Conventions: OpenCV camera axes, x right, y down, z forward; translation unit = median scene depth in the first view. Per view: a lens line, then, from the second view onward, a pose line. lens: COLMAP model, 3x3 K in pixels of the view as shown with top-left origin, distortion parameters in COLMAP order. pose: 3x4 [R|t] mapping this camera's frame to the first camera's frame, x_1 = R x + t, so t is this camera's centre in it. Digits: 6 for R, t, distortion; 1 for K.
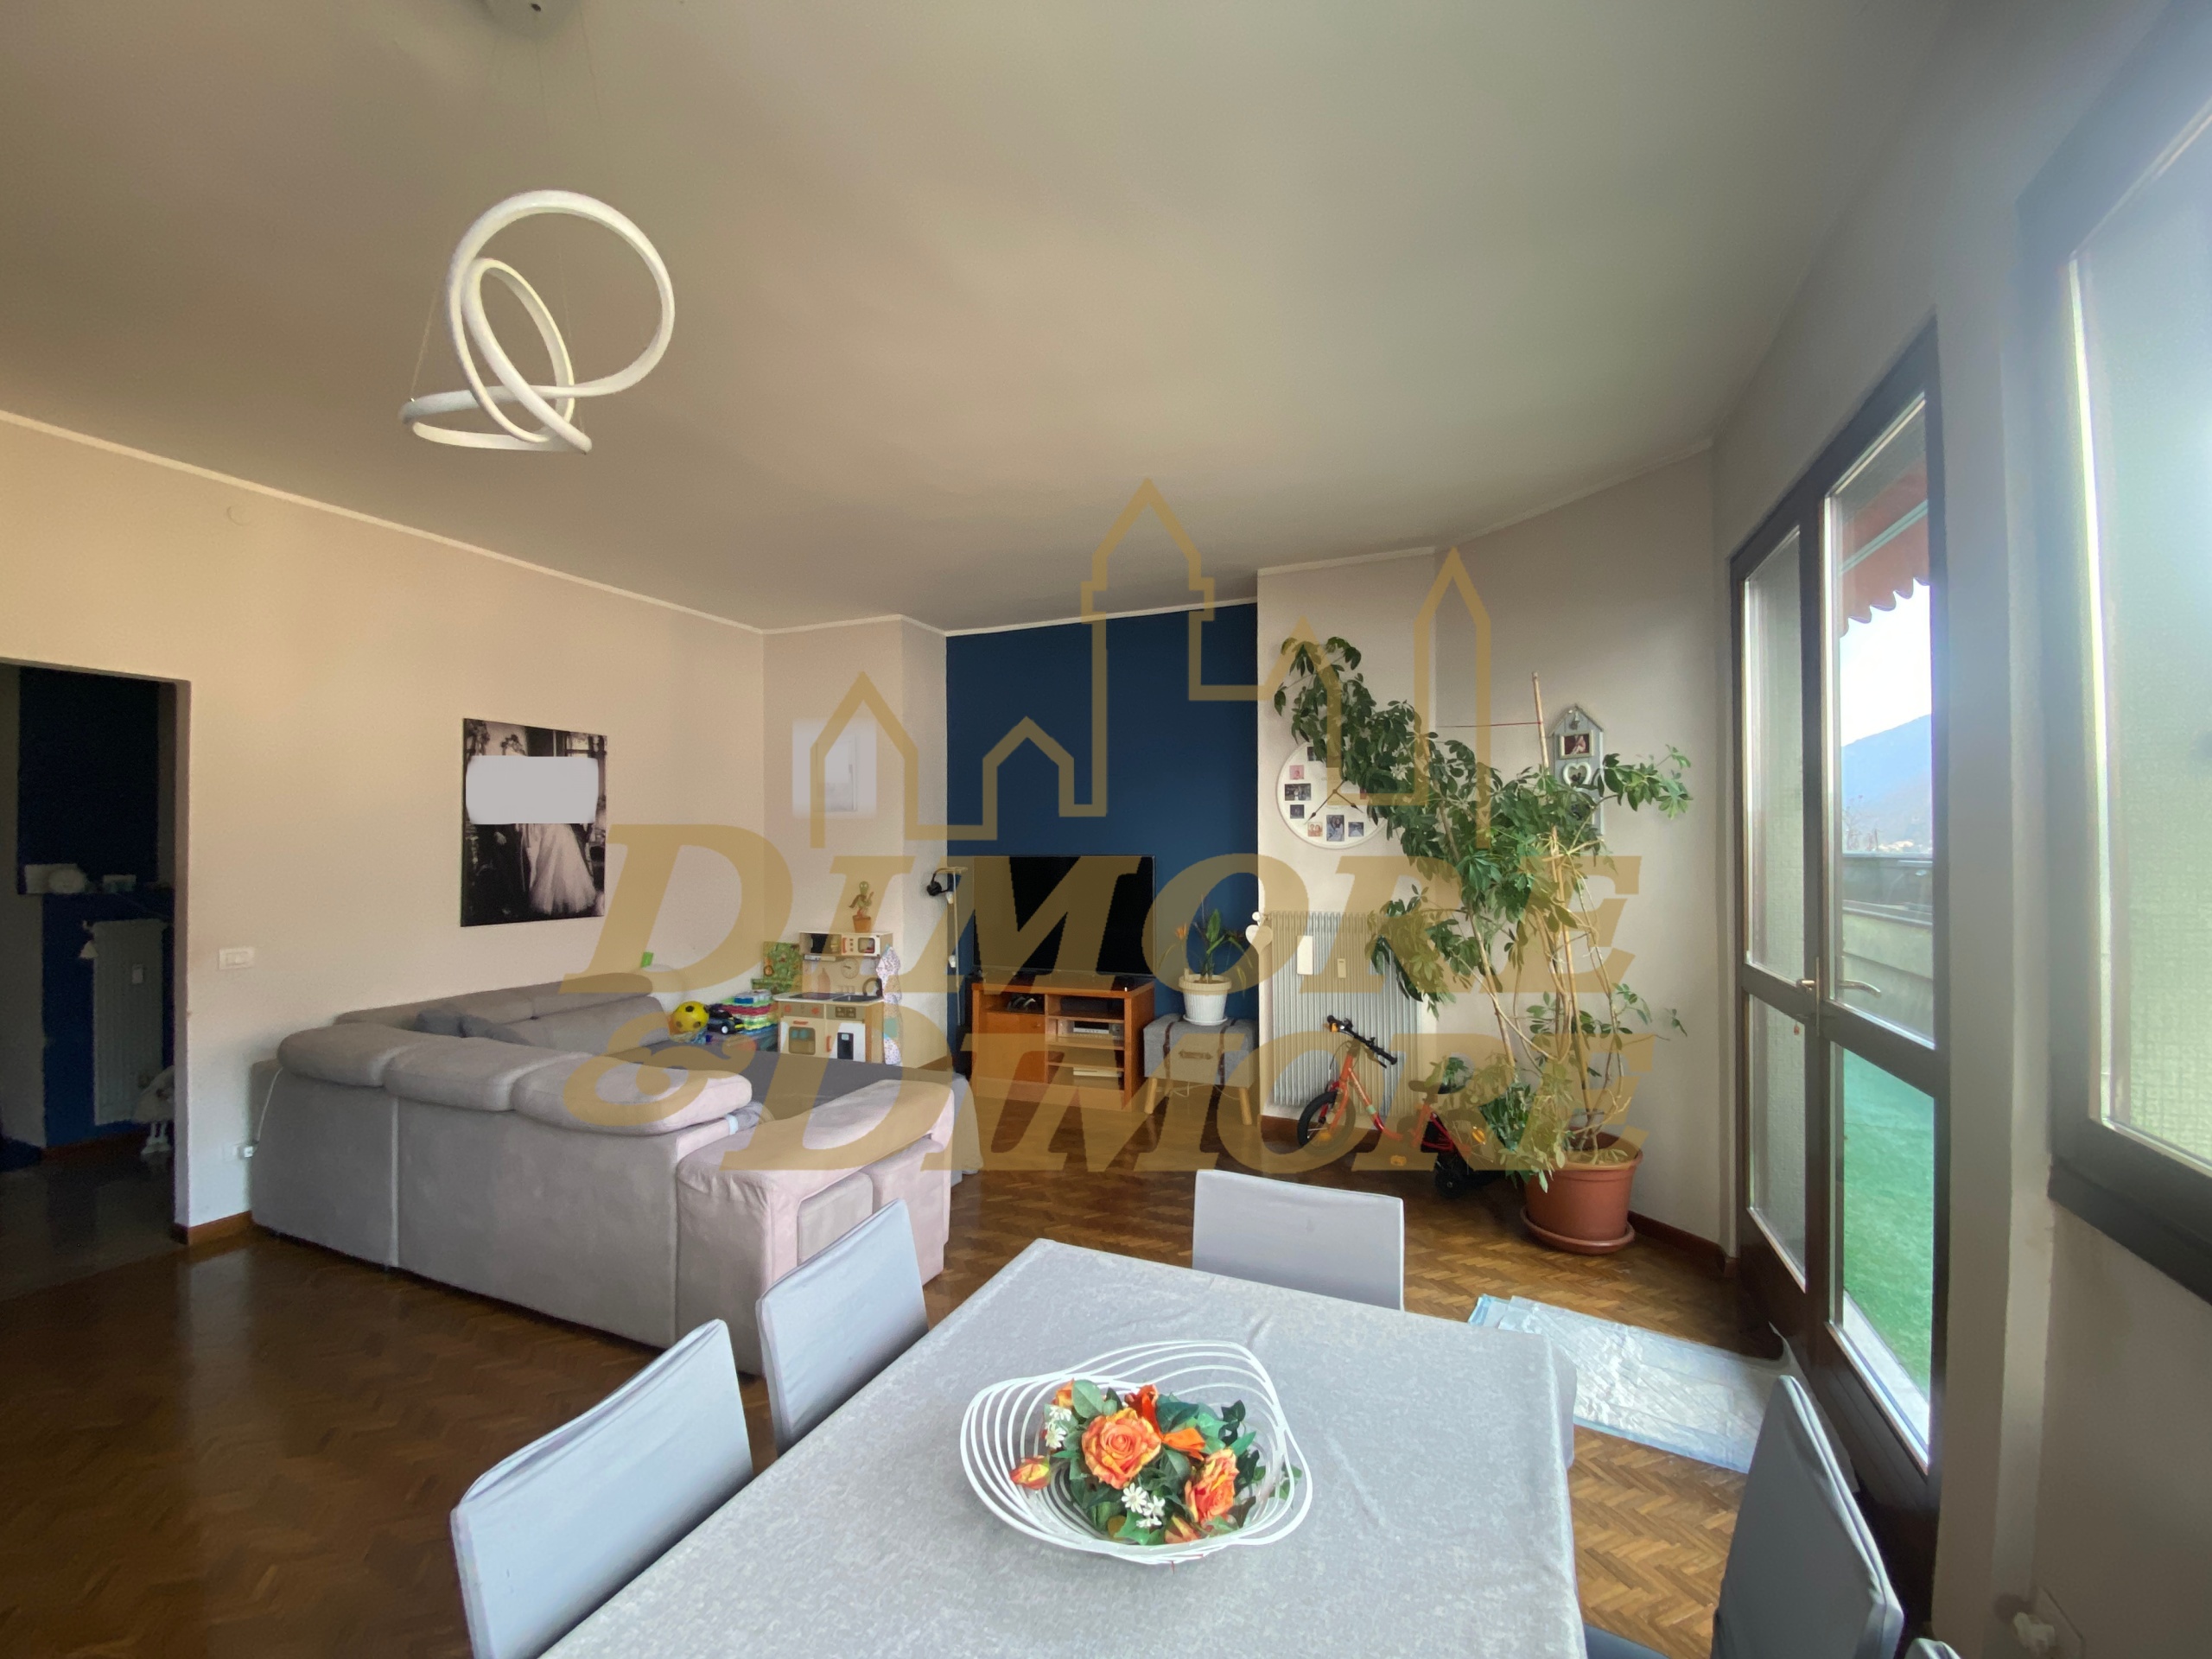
lens RADIAL K [[887.5, 0, 1104.9], [0, 887.5, 829.8], [0, 0, 1]] dist [0.035360, -0.030430]
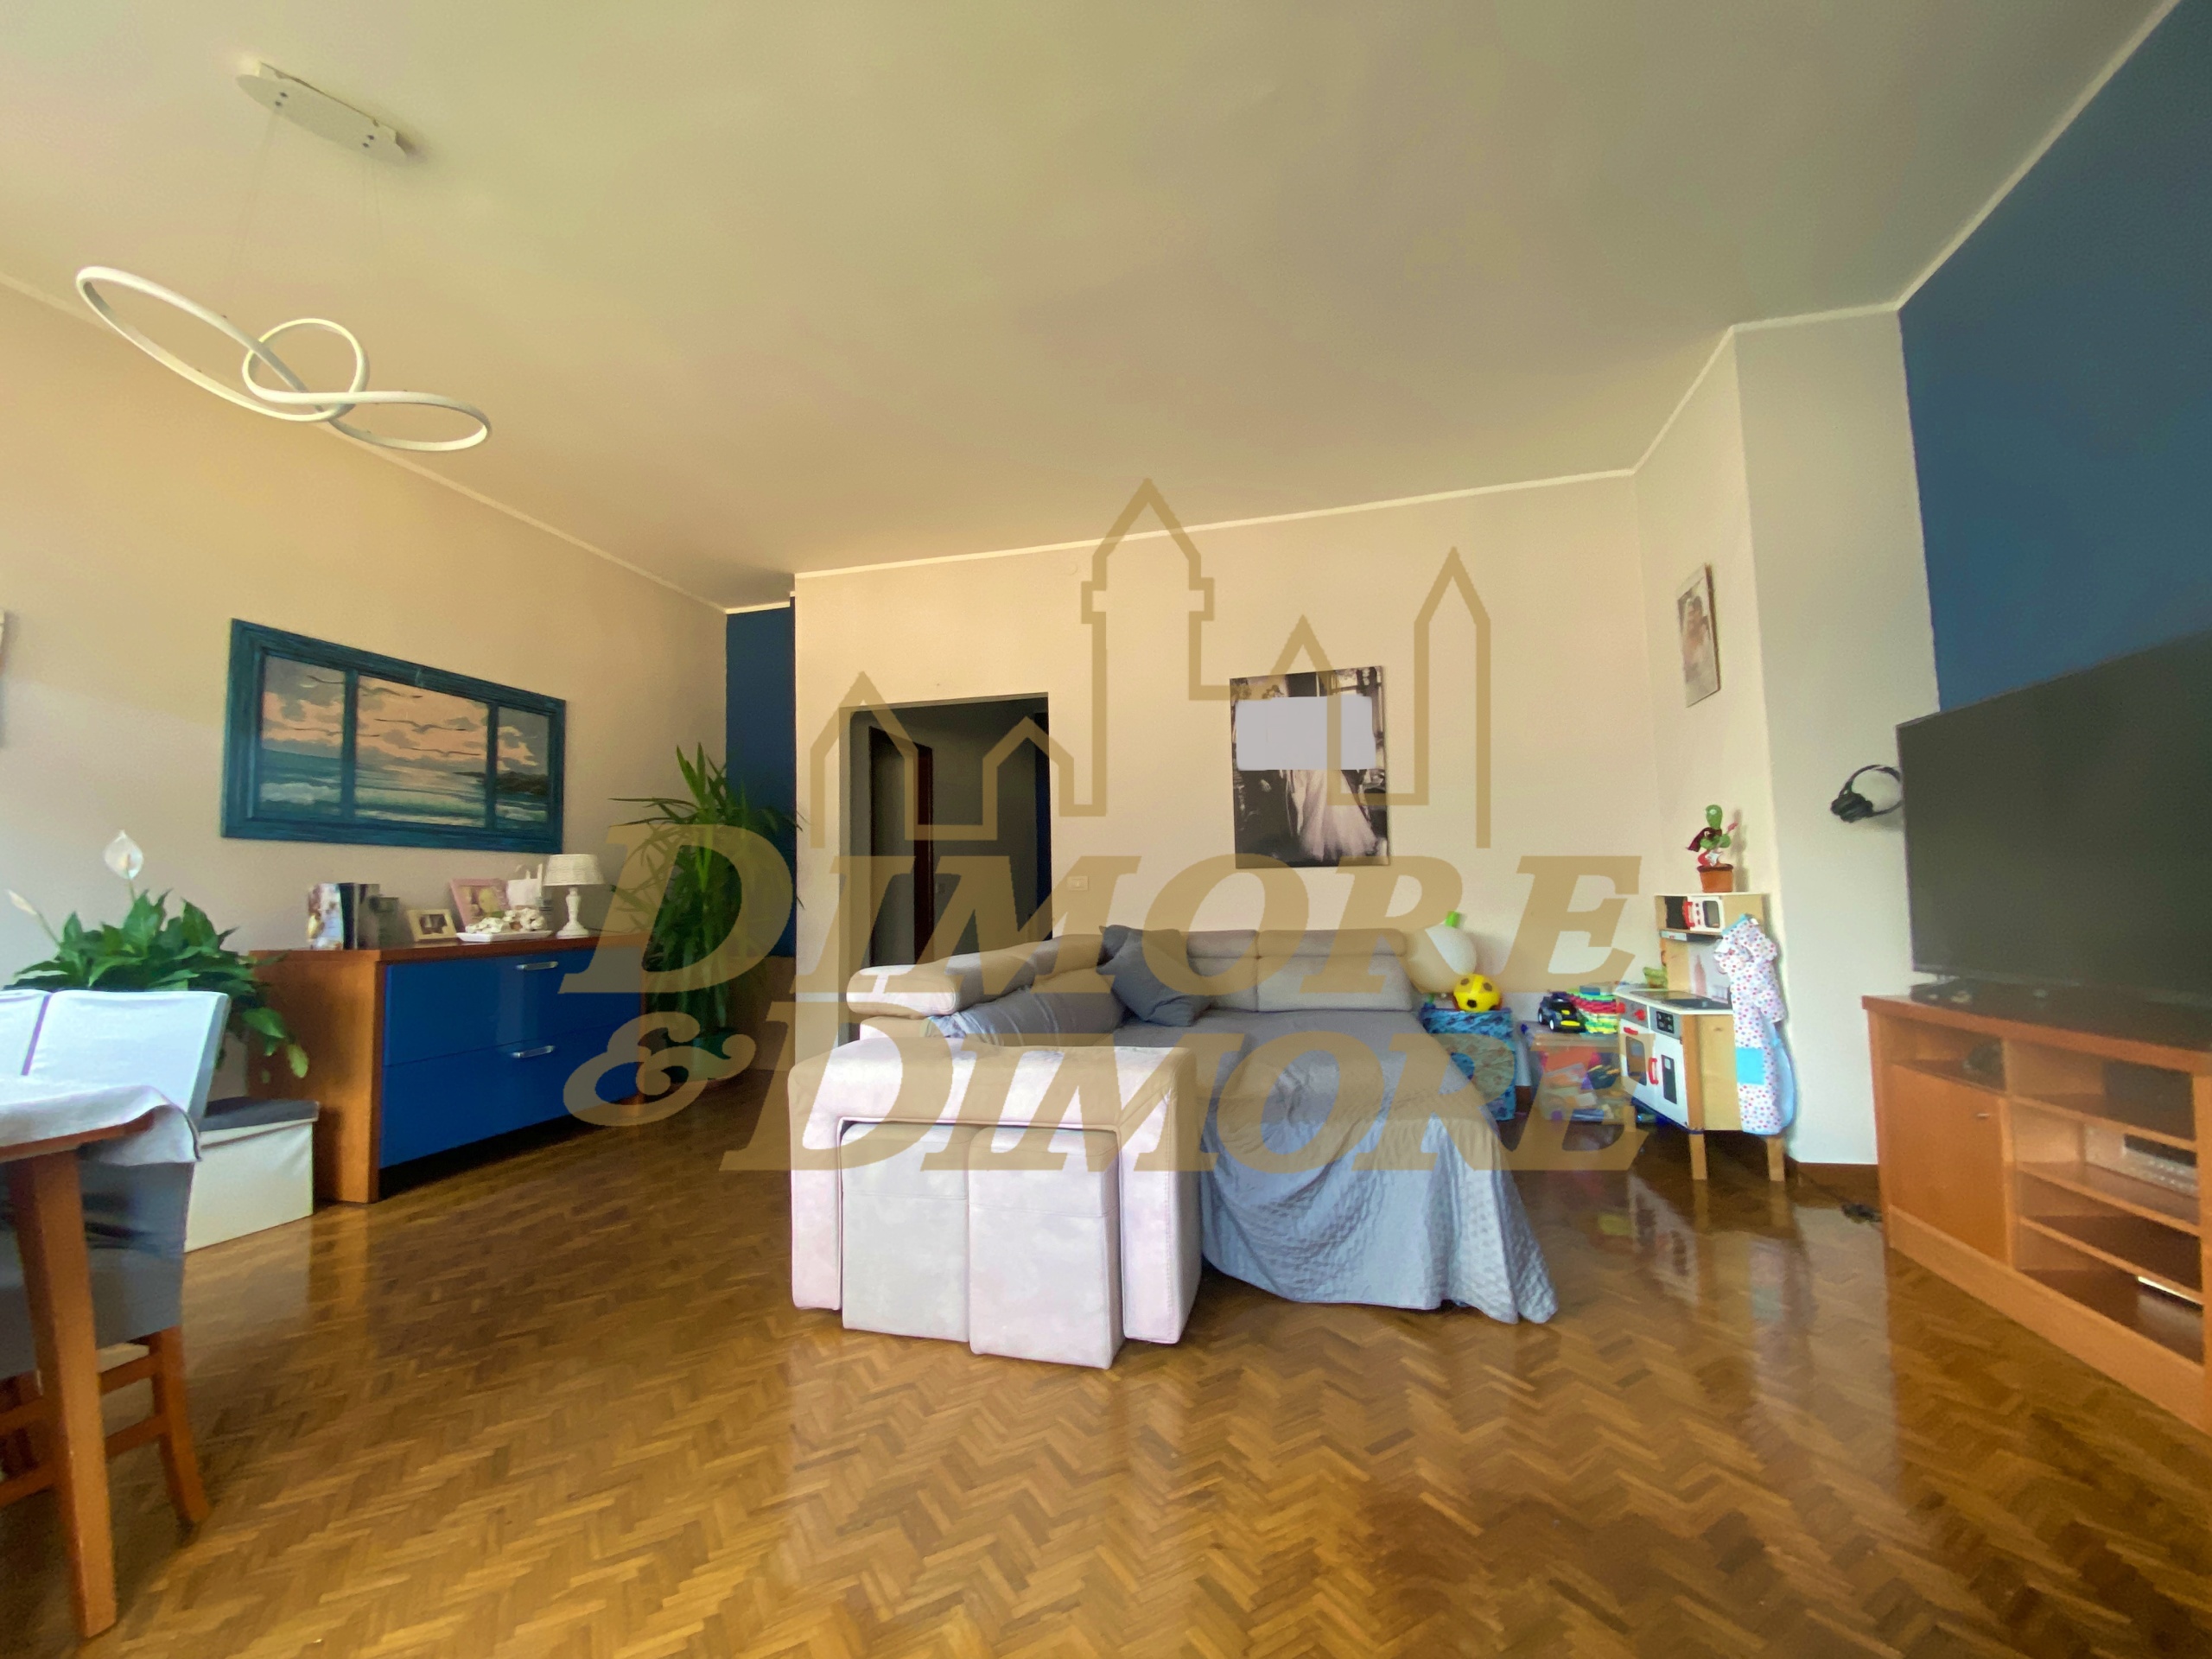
lens RADIAL K [[893.5, 0, 1102.6], [0, 893.5, 828.3], [0, 0, 1]] dist [0.013164, -0.016100]
pose [[0.136142, -0.081412, -0.987339, 0.418325], [0.028464, 0.996528, -0.078245, 0.178813], [0.990280, -0.017451, 0.137986, 0.881672]]
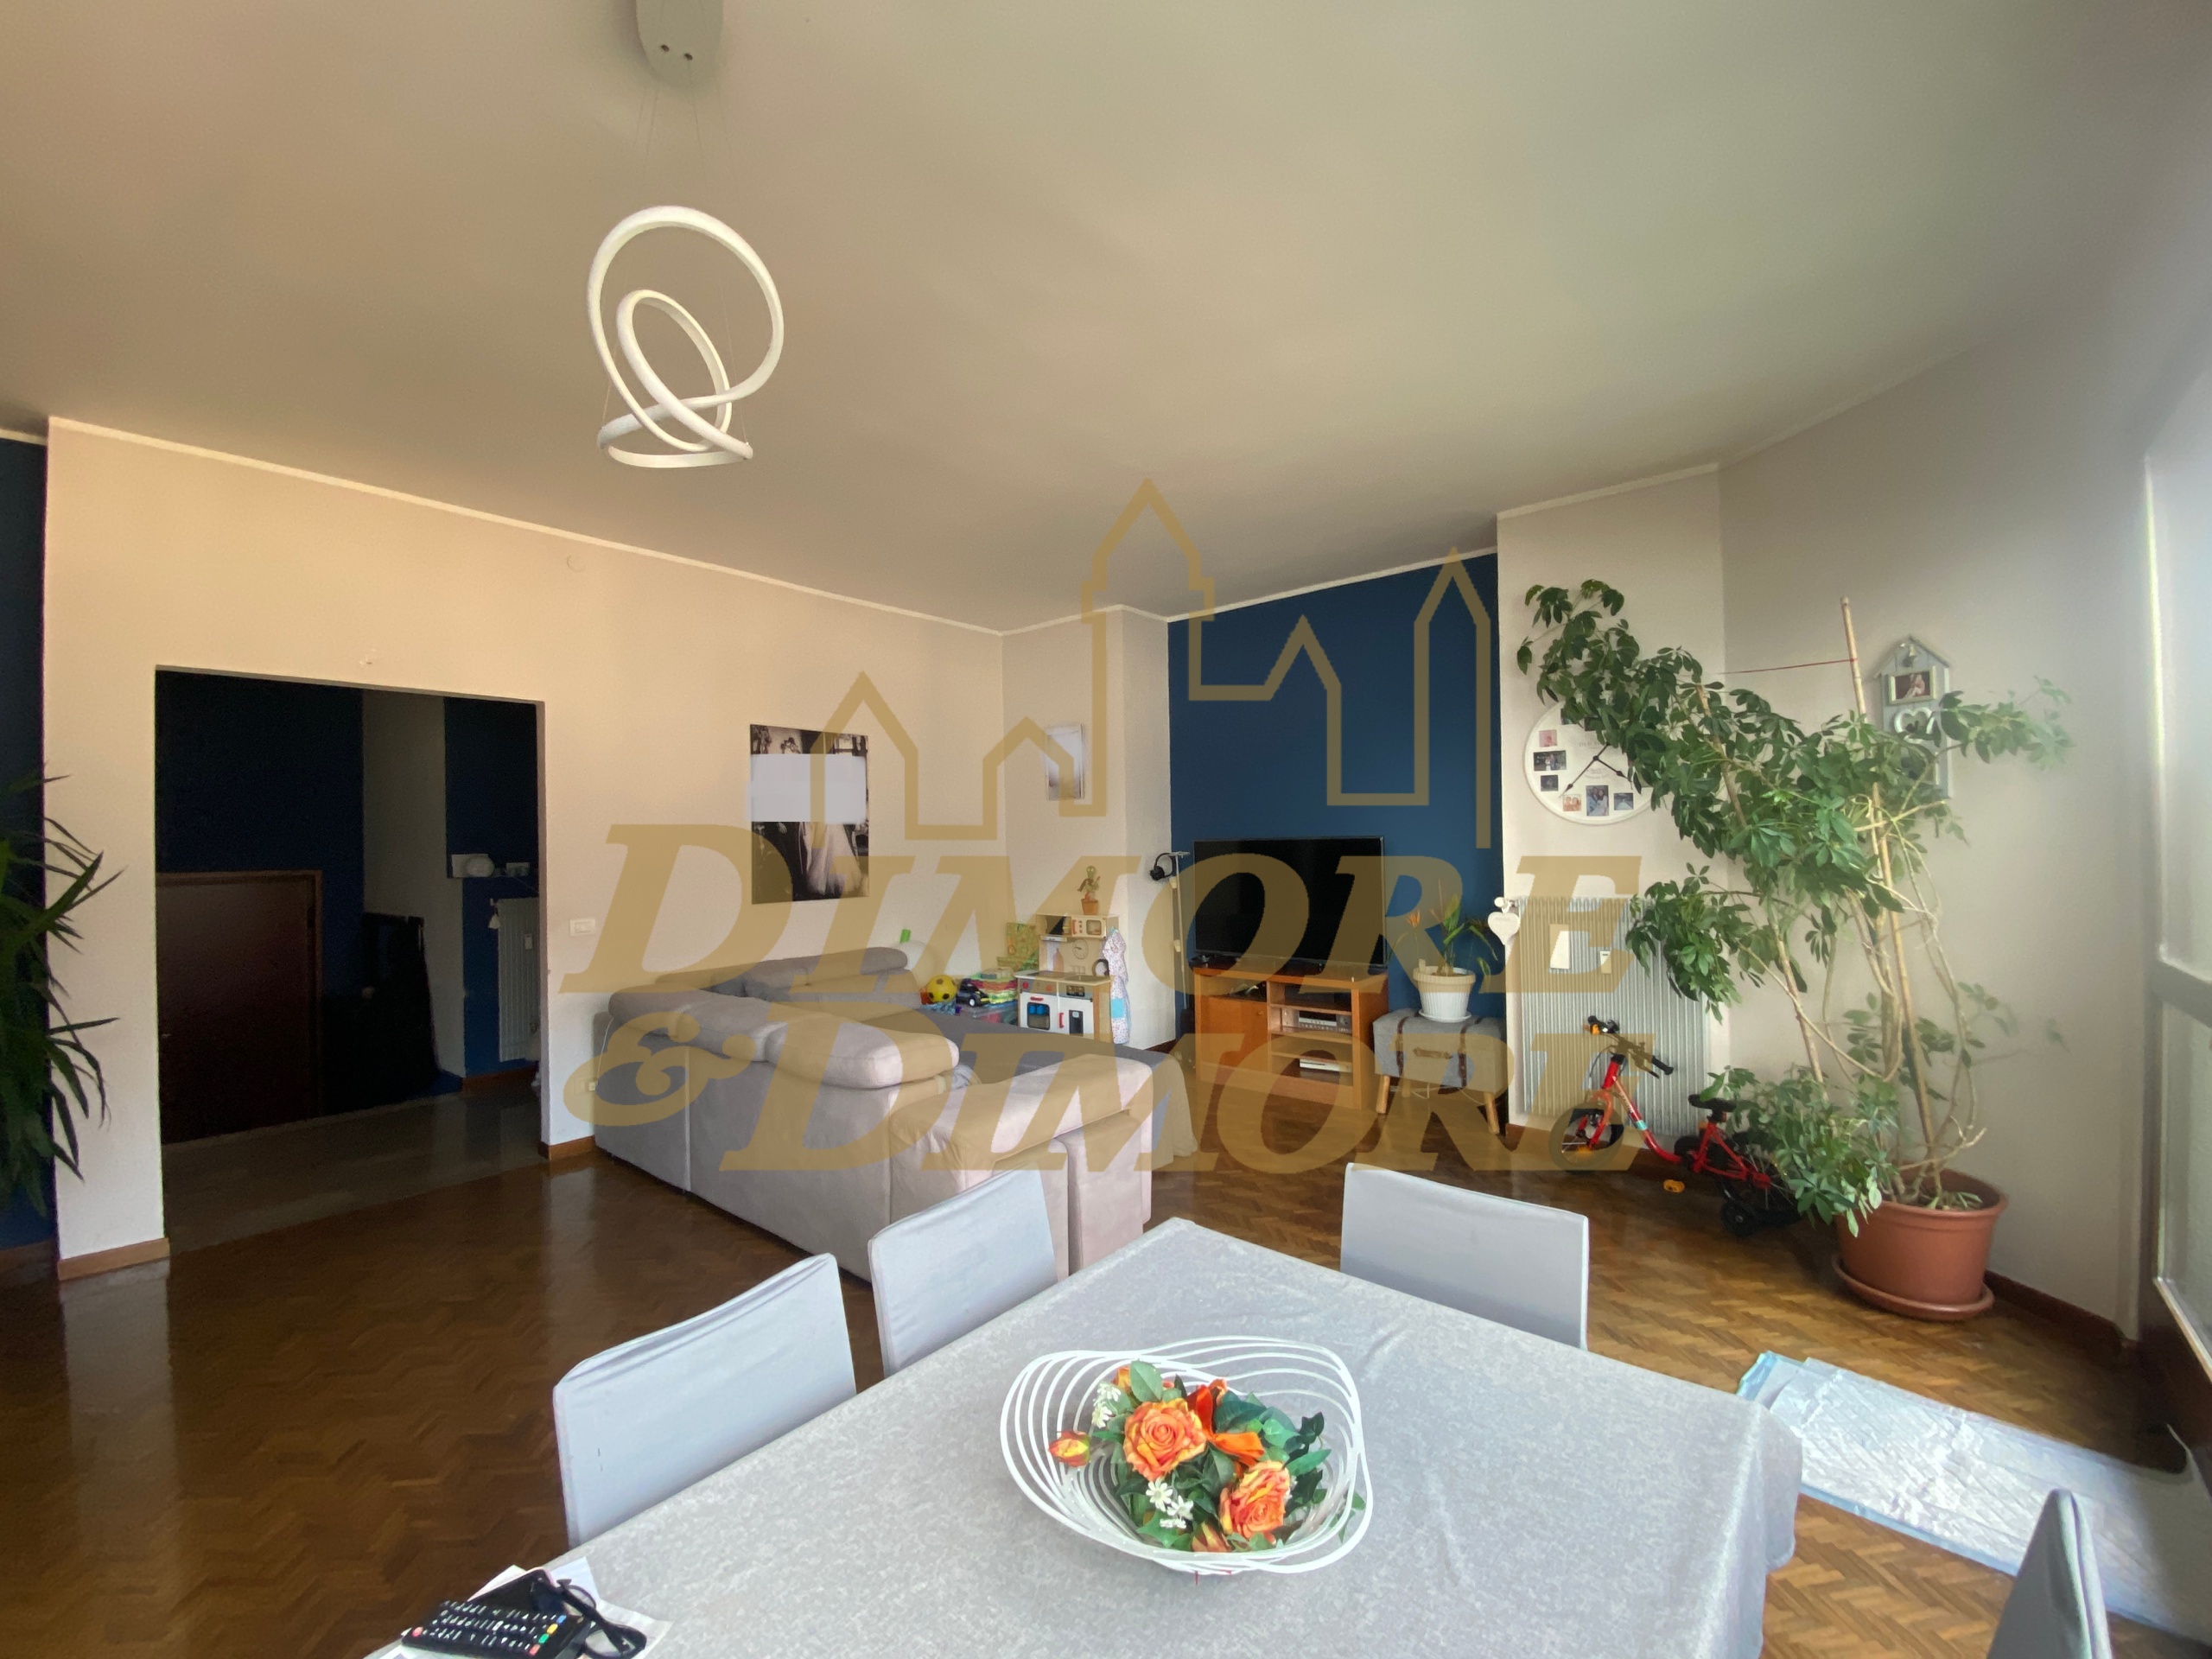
lens RADIAL K [[893.5, 0, 1102.6], [0, 893.5, 828.3], [0, 0, 1]] dist [0.013164, -0.016100]
pose [[0.957117, -0.015595, -0.289282, 0.064762], [0.018077, 0.999819, 0.005912, 0.014308], [0.289138, -0.010888, 0.957226, 0.028290]]
